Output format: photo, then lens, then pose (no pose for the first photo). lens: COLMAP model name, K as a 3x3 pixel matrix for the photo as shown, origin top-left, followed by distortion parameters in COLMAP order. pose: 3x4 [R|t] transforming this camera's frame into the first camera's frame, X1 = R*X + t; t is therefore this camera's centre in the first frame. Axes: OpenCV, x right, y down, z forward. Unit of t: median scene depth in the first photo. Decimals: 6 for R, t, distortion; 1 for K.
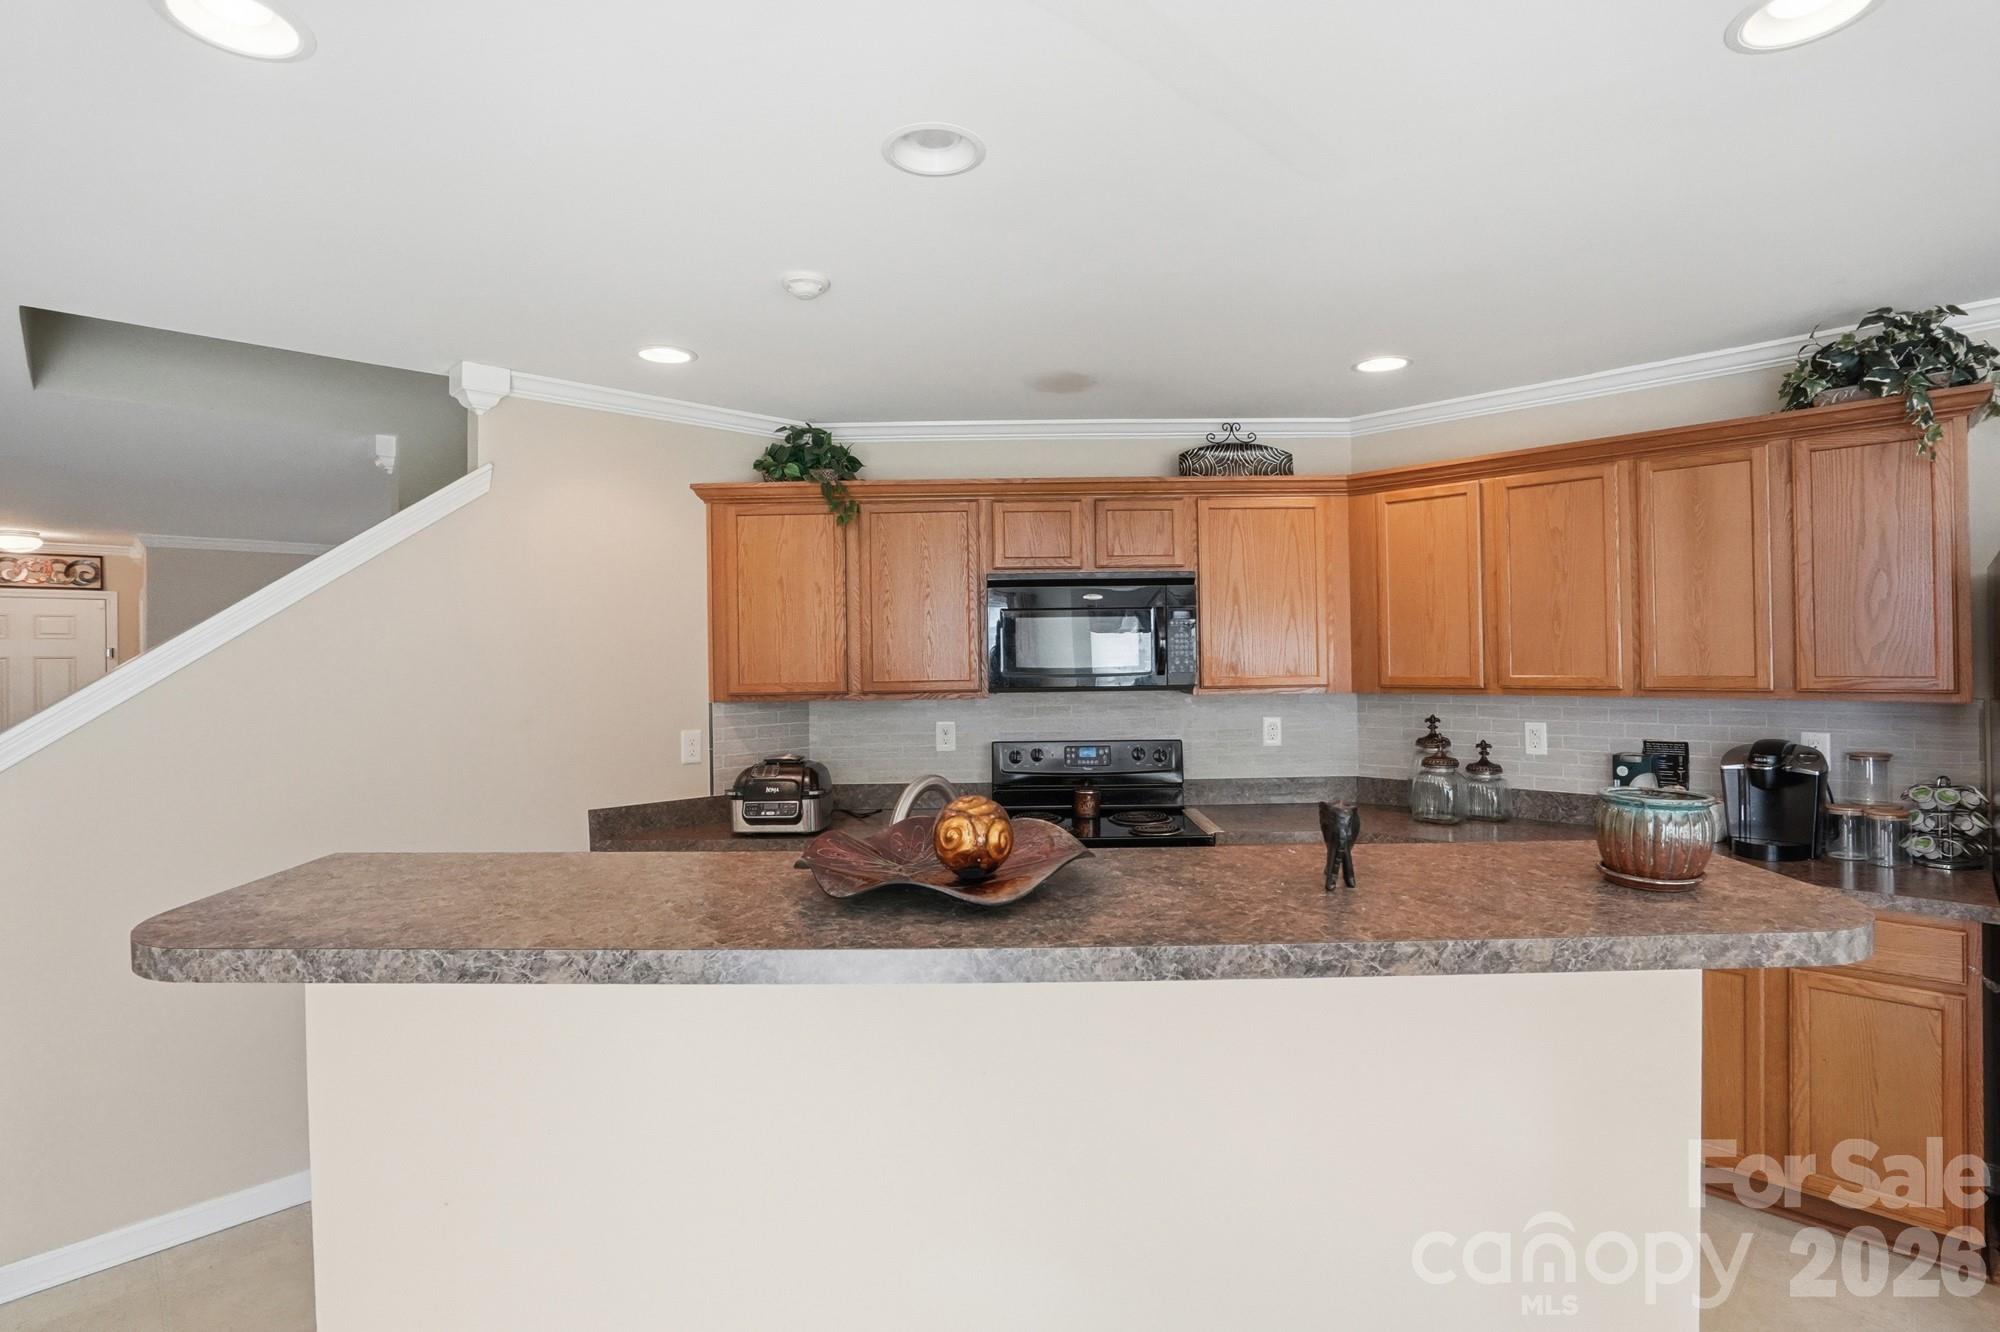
lens RADIAL K [[971.0, 0, 1005.4], [0, 971.0, 659.4], [0, 0, 1]] dist [-0.063811, 0.026186]
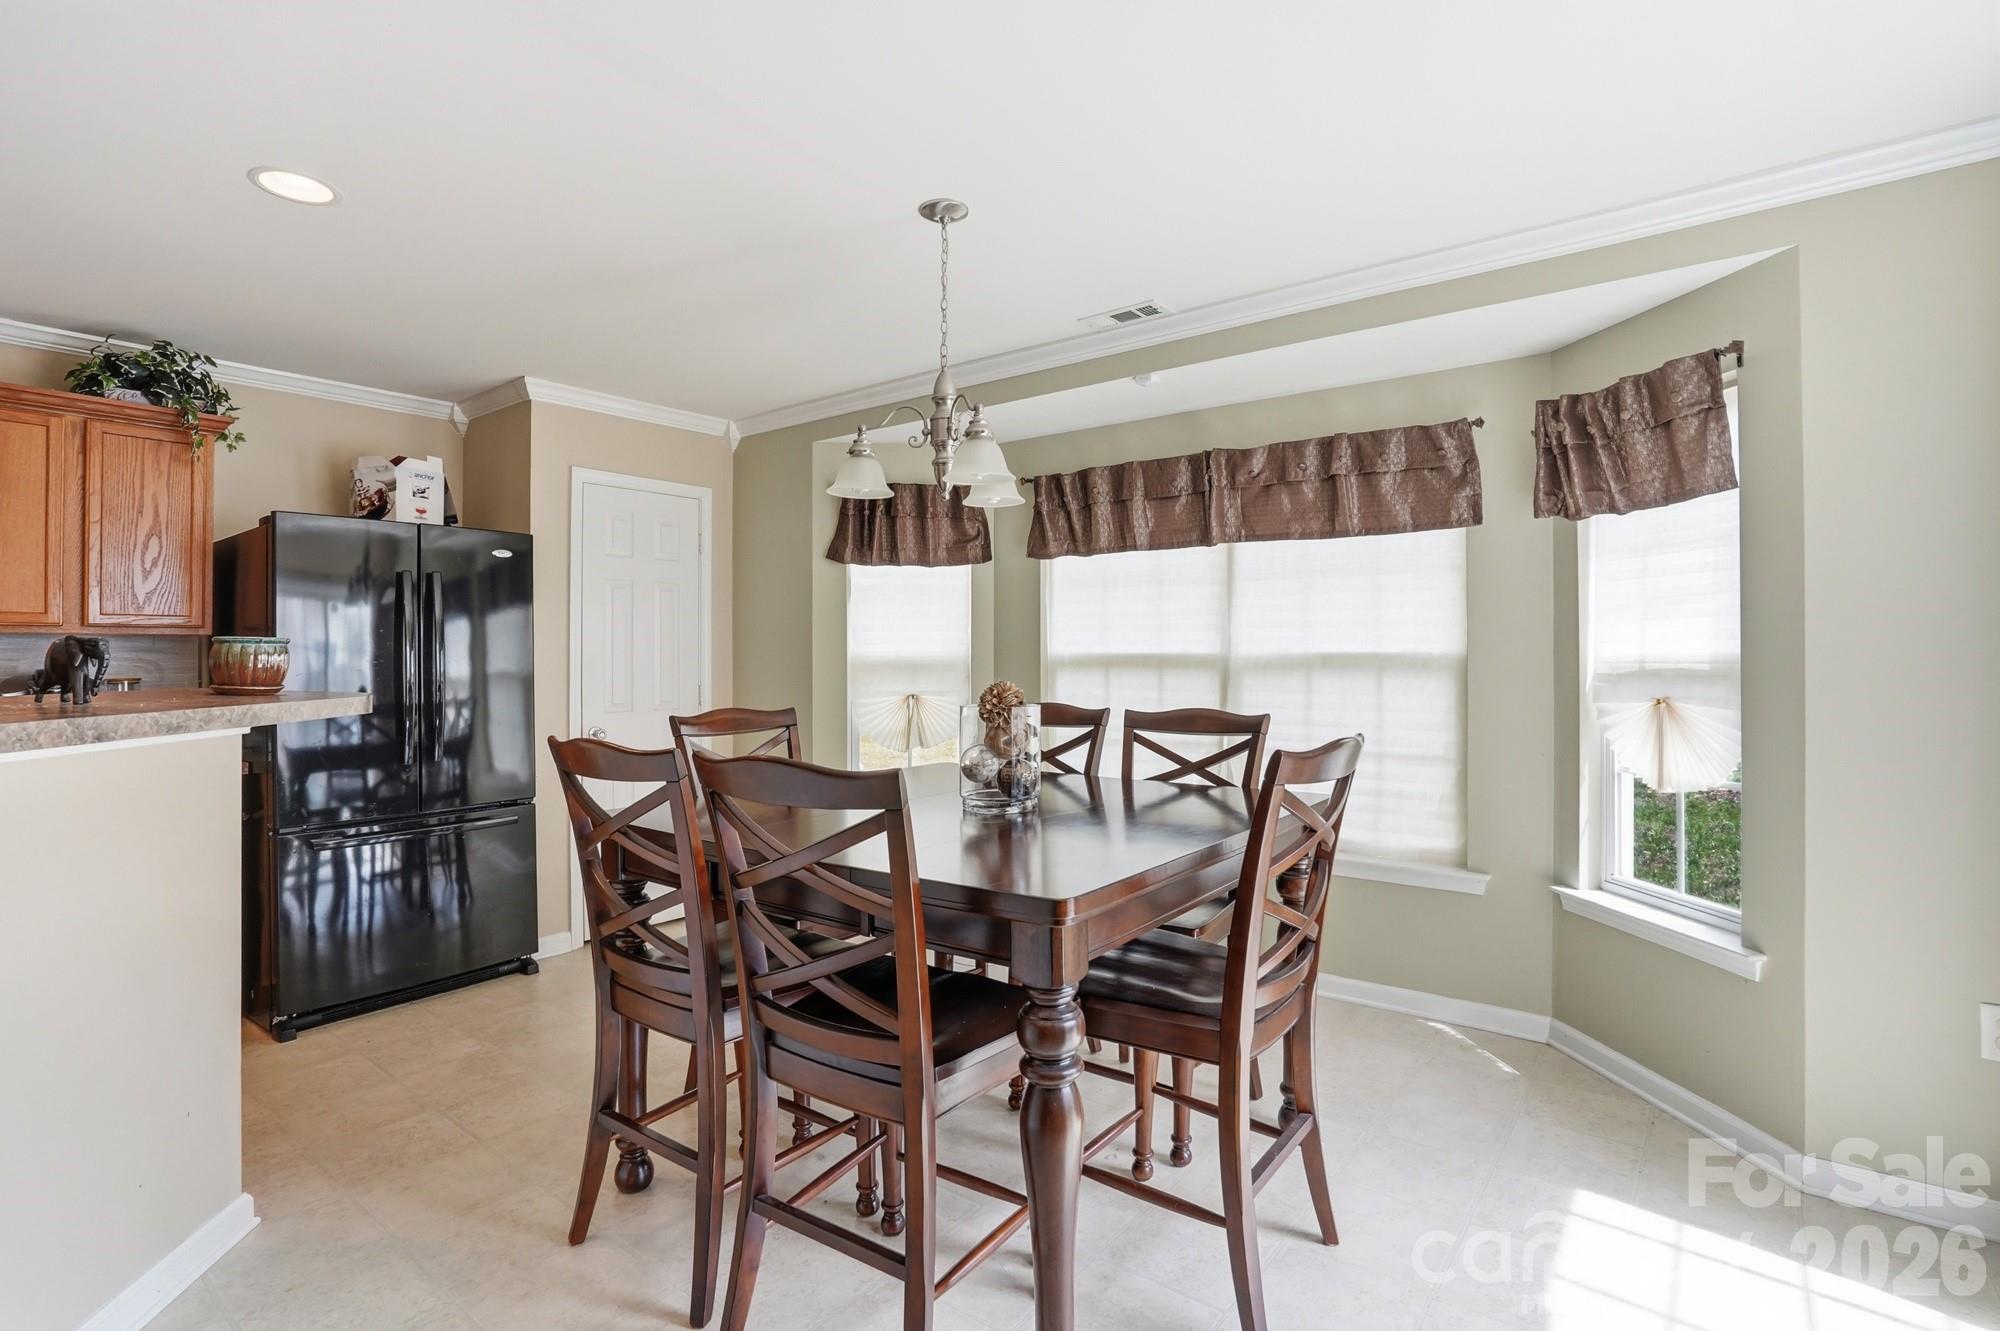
lens RADIAL K [[952.6, 0, 999.3], [0, 952.6, 639.1], [0, 0, 1]] dist [-0.066800, 0.031090]
pose [[-0.123684, 0.028077, 0.991924, -0.354659], [0.007916, 0.999596, -0.027307, 0.068499], [-0.992290, 0.004475, -0.123856, -0.019967]]
